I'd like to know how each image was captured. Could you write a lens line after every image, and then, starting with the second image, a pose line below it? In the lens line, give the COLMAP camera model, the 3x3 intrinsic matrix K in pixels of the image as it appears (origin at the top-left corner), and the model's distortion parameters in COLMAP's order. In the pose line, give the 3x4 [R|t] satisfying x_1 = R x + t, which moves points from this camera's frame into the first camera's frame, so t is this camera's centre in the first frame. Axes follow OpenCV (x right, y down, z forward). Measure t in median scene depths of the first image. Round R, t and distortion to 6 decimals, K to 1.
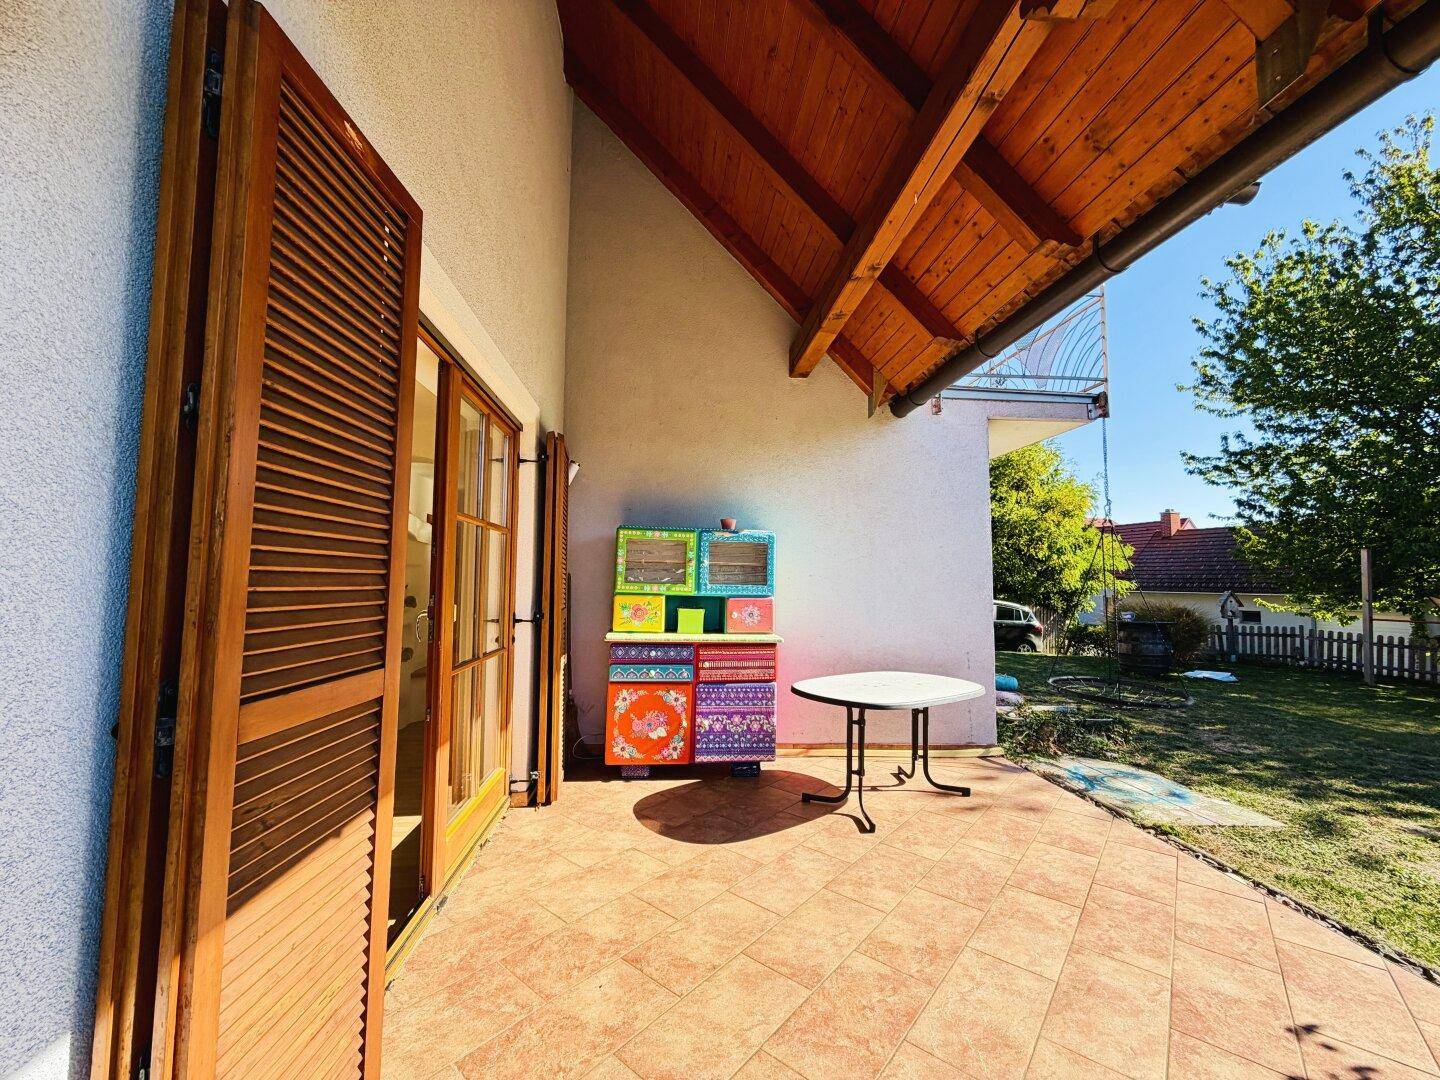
lens RADIAL K [[573.1, 0, 708.7], [0, 573.1, 538.3], [0, 0, 1]] dist [-0.000372, 0.000280]
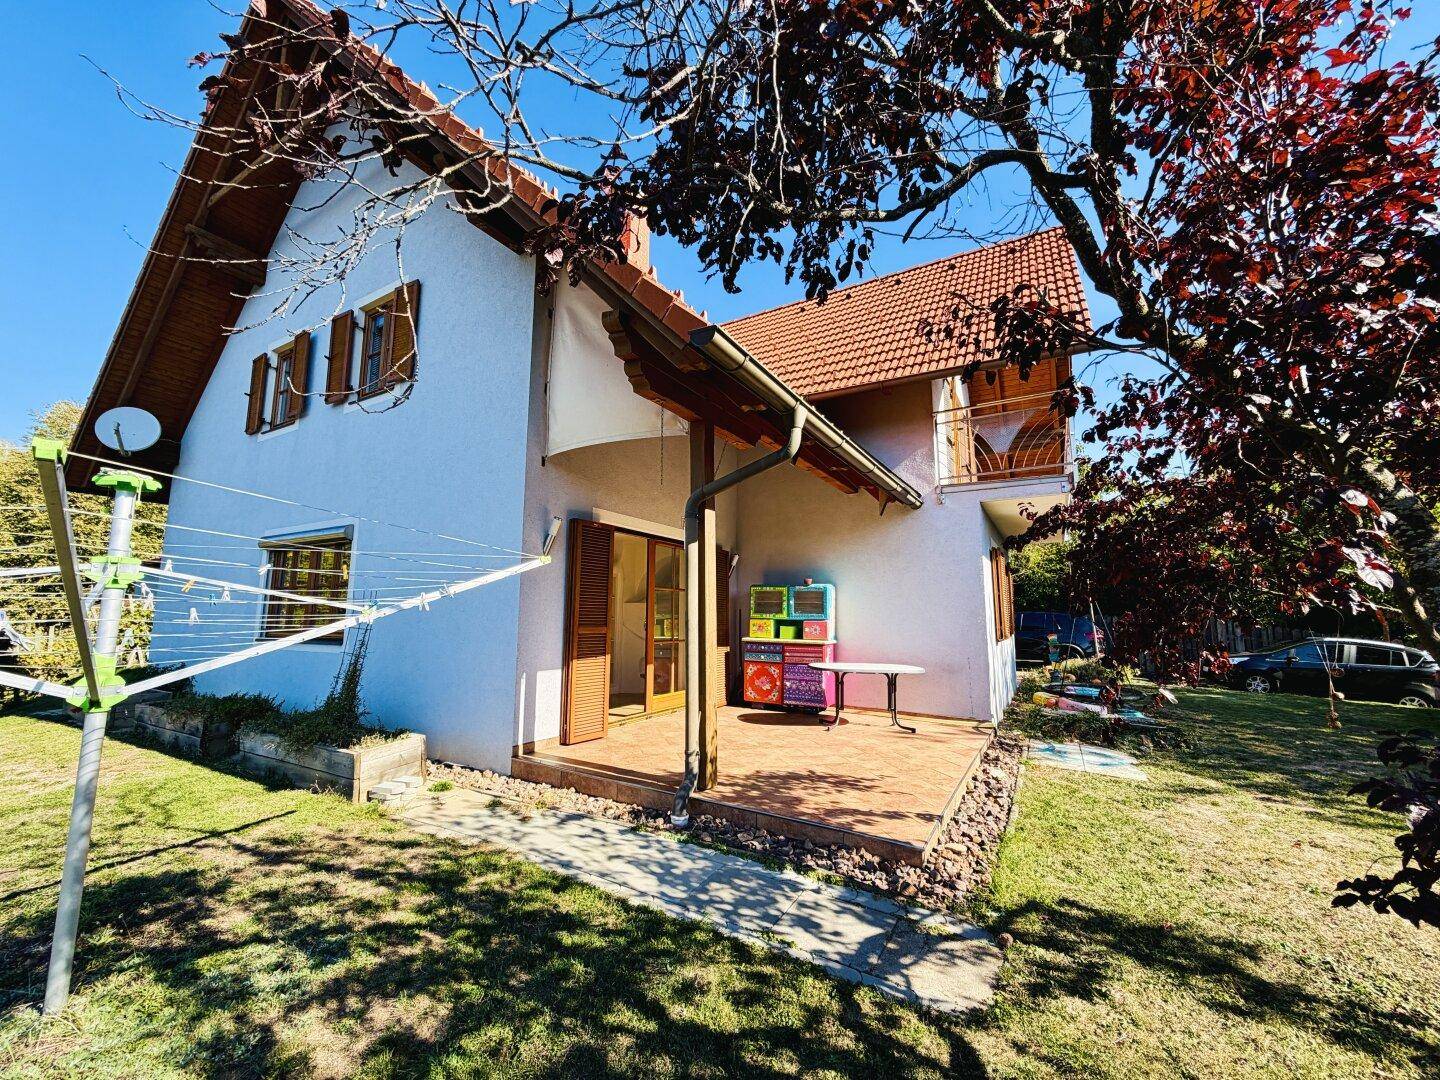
lens RADIAL K [[573.1, 0, 723.0], [0, 573.1, 536.2], [0, 0, 1]] dist [-0.000372, 0.000280]
pose [[0.818925, -0.081647, -0.568063, 0.924001], [0.042142, 0.995711, -0.082360, -0.030199], [0.572351, 0.043508, 0.818854, -0.728078]]
